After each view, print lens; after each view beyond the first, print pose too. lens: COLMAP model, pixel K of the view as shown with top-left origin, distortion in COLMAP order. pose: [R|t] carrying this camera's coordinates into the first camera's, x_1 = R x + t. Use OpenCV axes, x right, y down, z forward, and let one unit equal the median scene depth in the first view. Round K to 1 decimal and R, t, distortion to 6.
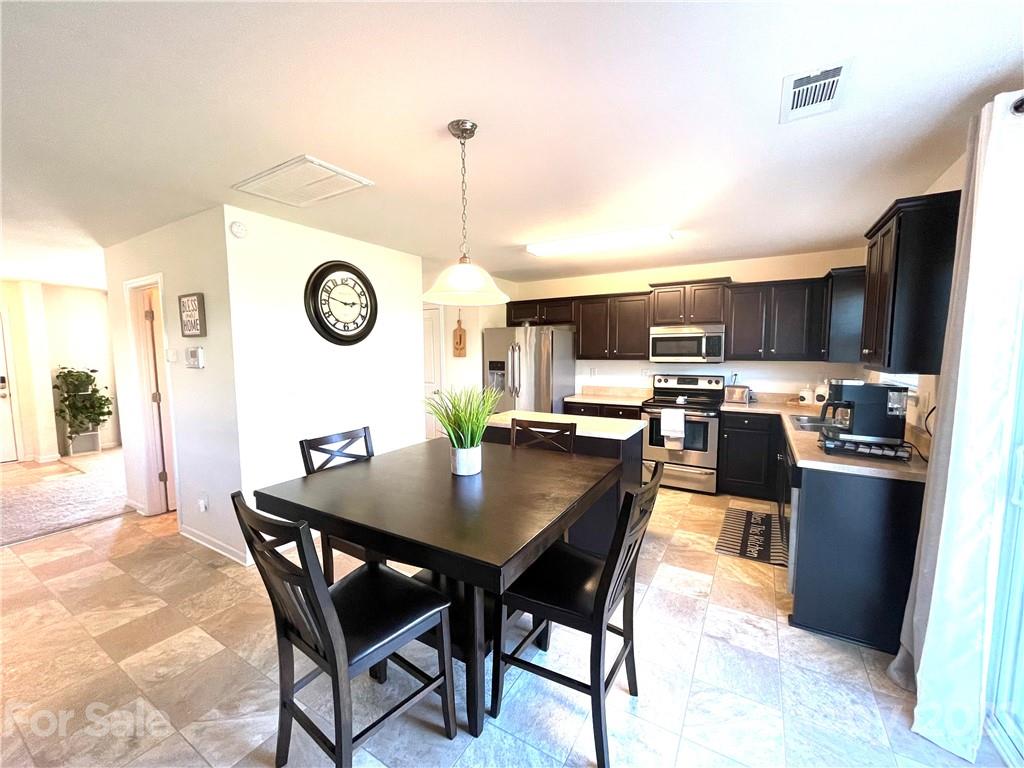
lens RADIAL K [[411.8, 0, 512.0], [0, 411.8, 384.0], [0, 0, 1]] dist [-0.001560, -0.000528]
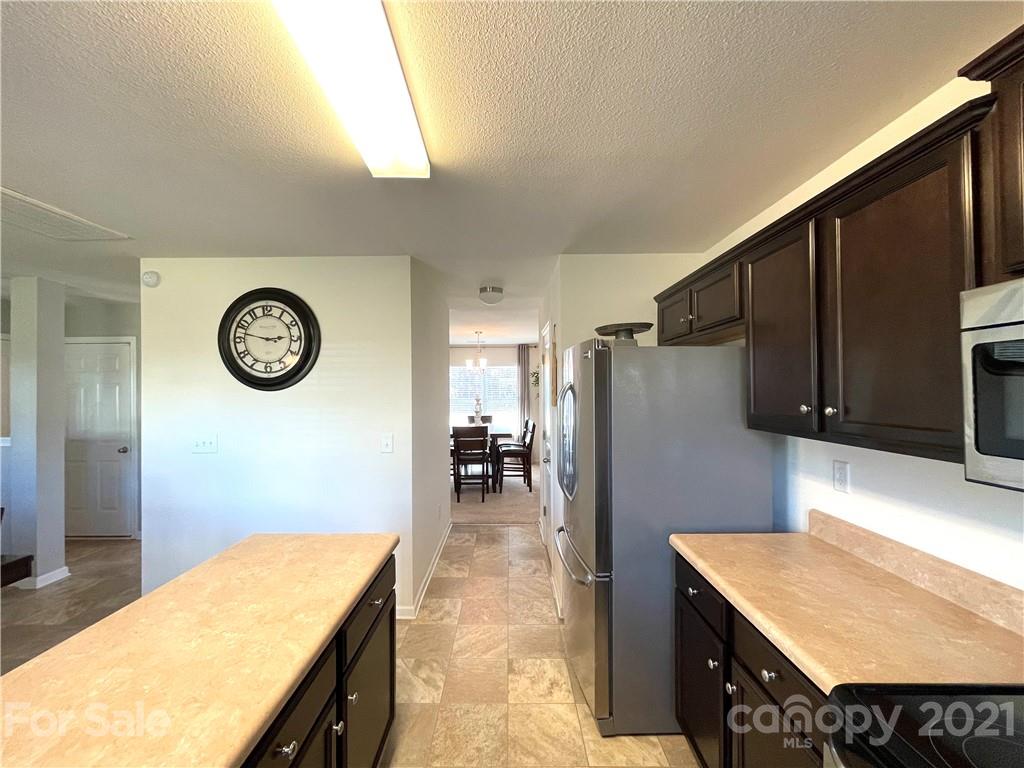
lens RADIAL K [[411.8, 0, 512.0], [0, 411.8, 384.0], [0, 0, 1]] dist [-0.001560, -0.000528]
pose [[0.515541, -0.005854, -0.856845, 0.515625], [-0.066979, 0.996642, -0.047109, -0.098670], [0.854243, 0.081677, 0.513418, 0.973849]]
